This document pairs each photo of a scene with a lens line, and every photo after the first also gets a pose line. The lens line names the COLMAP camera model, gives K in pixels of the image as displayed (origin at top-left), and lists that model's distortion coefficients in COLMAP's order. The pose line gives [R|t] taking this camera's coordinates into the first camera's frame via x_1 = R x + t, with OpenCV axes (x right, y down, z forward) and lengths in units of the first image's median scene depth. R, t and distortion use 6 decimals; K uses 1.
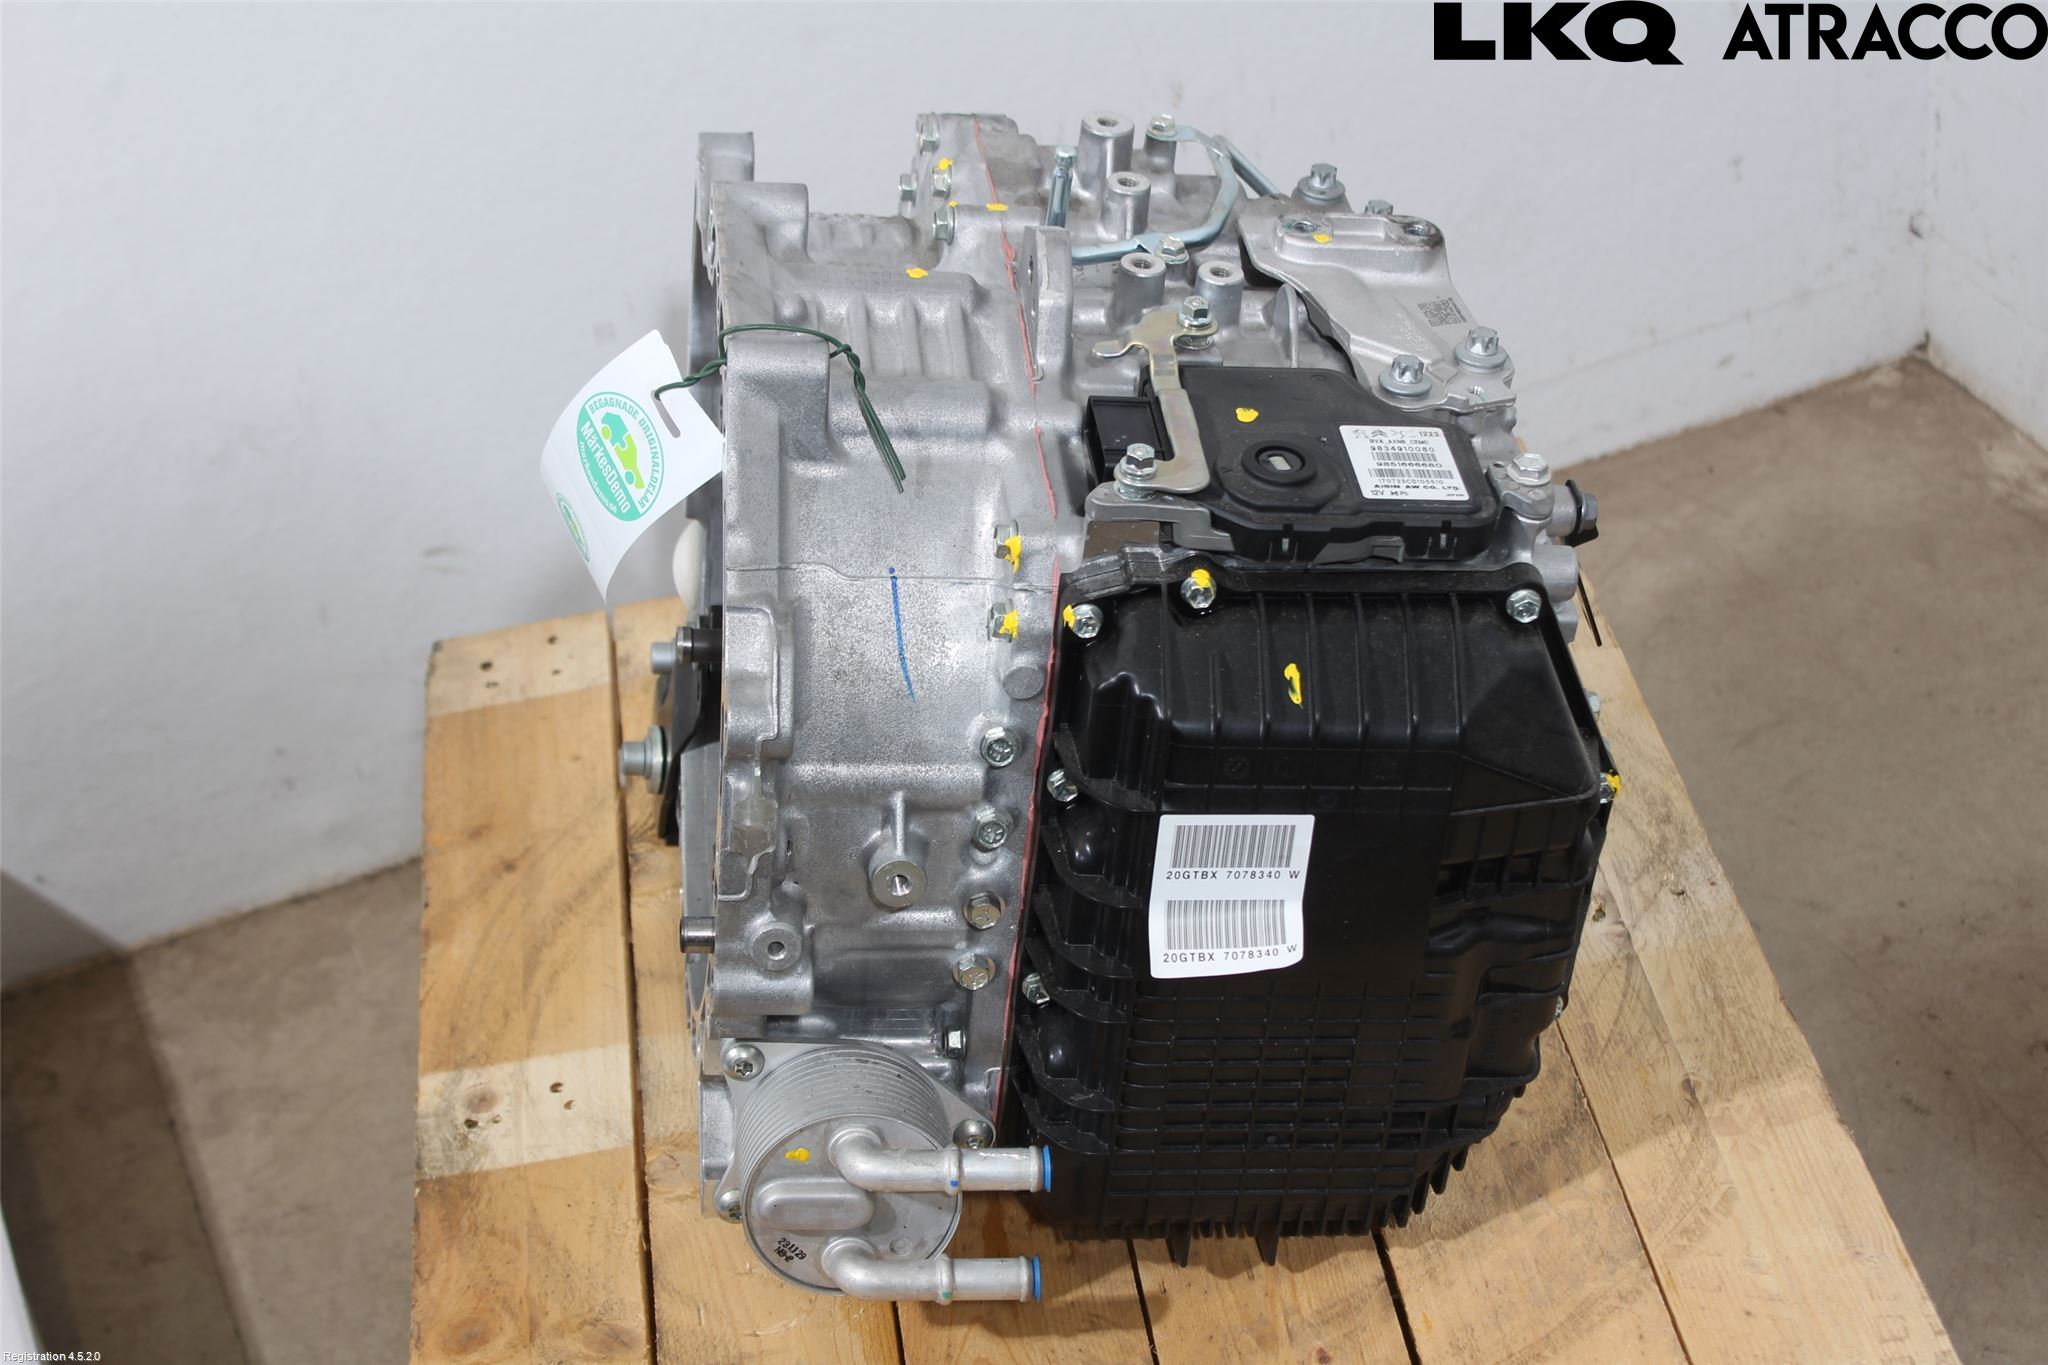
lens RADIAL K [[3894.8, 0, 1023.6], [0, 3894.8, 683.3], [0, 0, 1]] dist [0.025987, 0.000000]
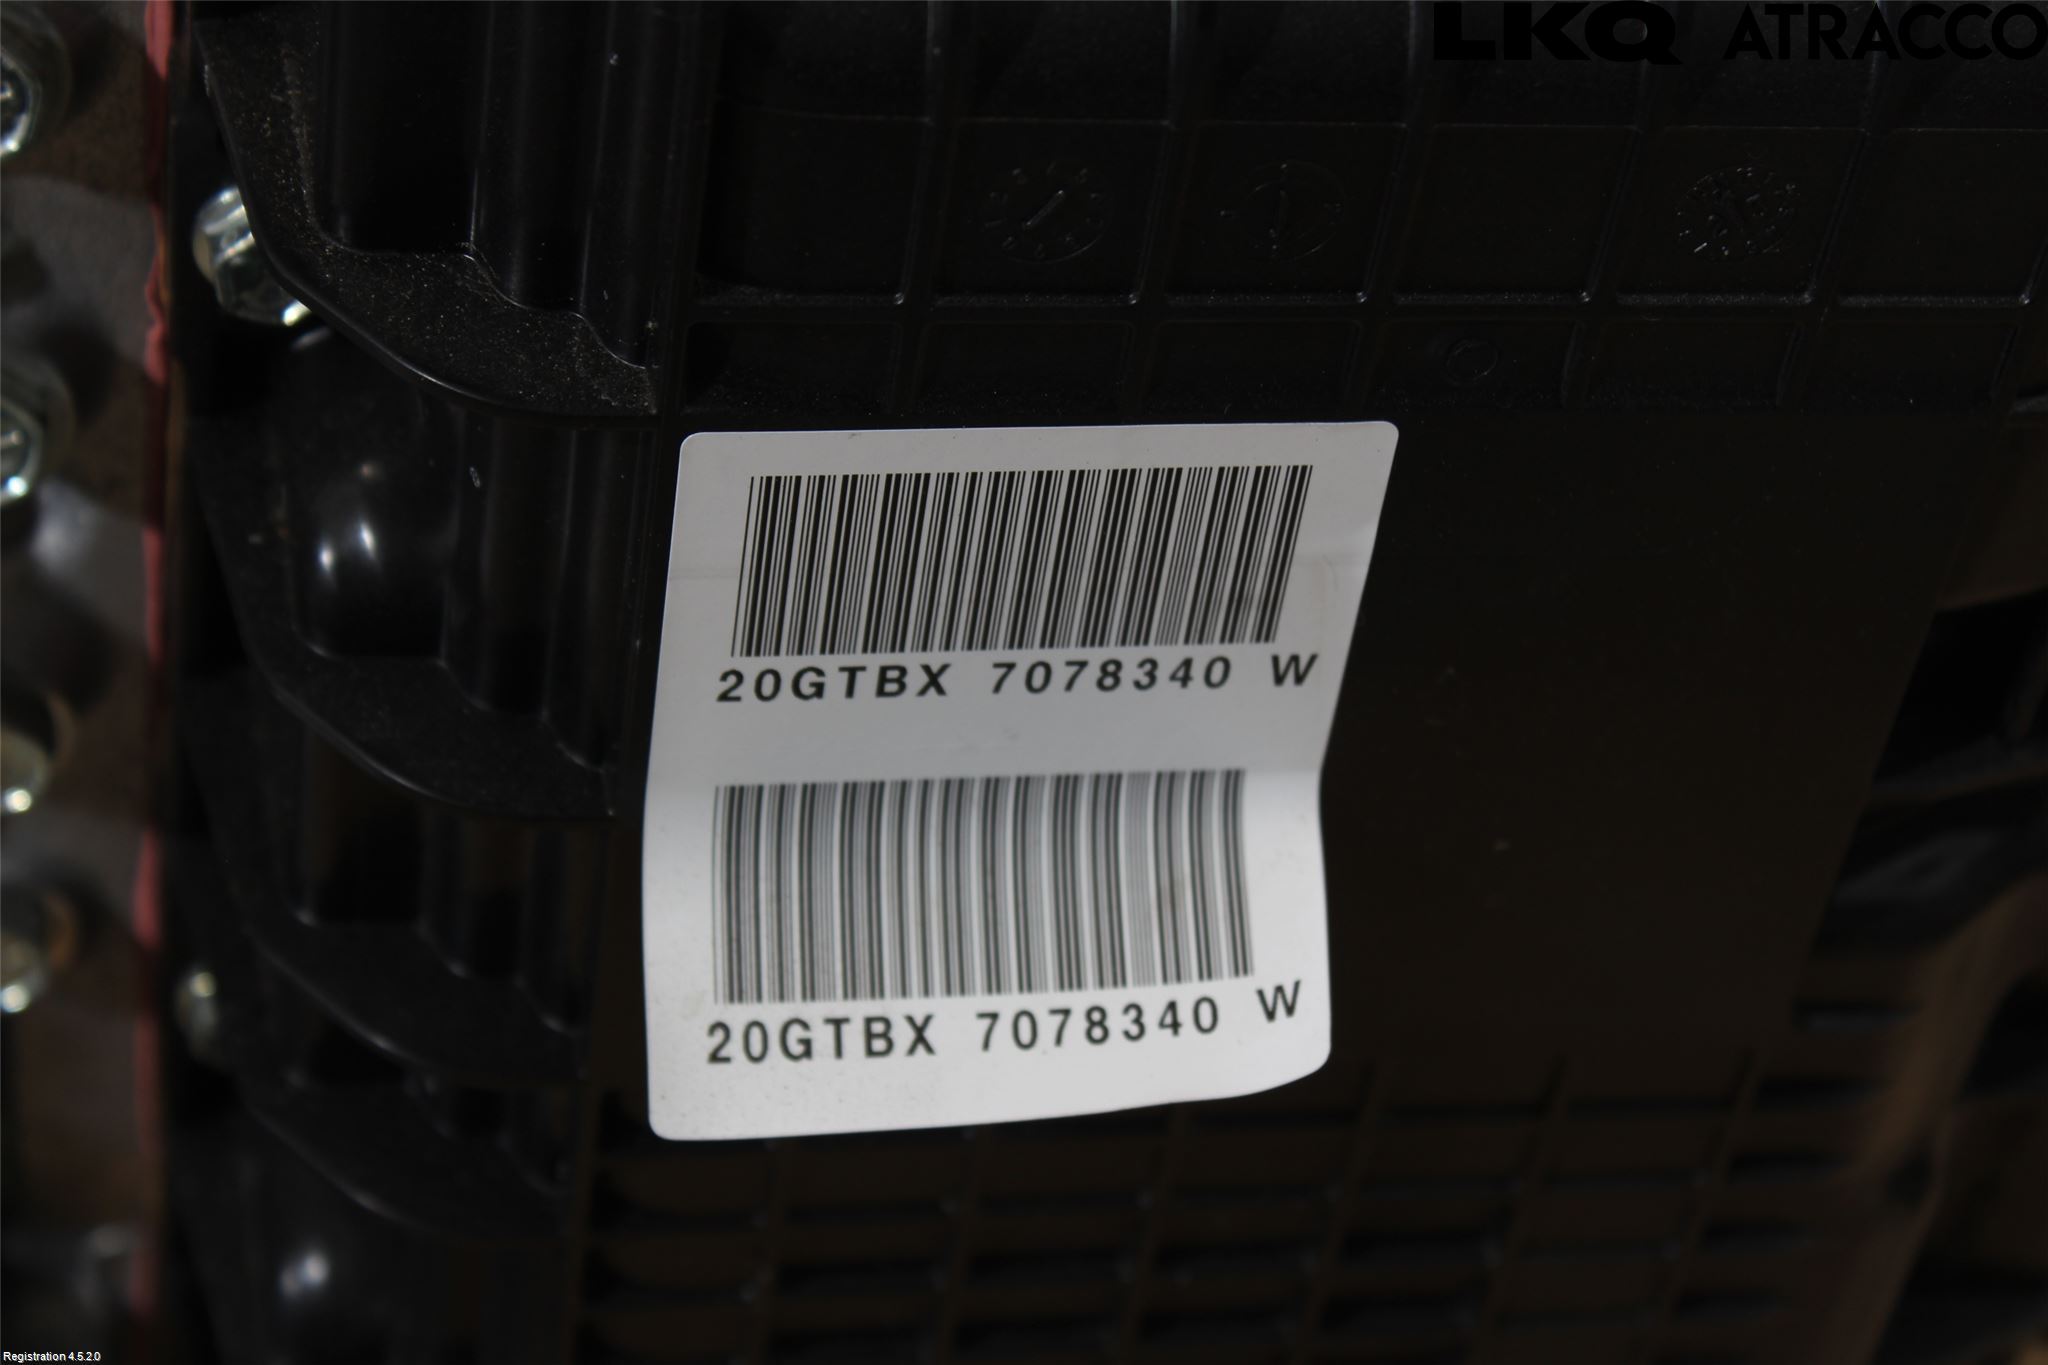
lens RADIAL K [[5173.3, 0, 1026.7], [0, 5173.3, 684.9], [0, 0, 1]] dist [0.096062, 0.000000]
pose [[0.997894, -0.005821, 0.064611, 0.035165], [-0.005443, 0.984941, 0.172805, -0.001223], [-0.064644, -0.172793, 0.982835, 0.710396]]
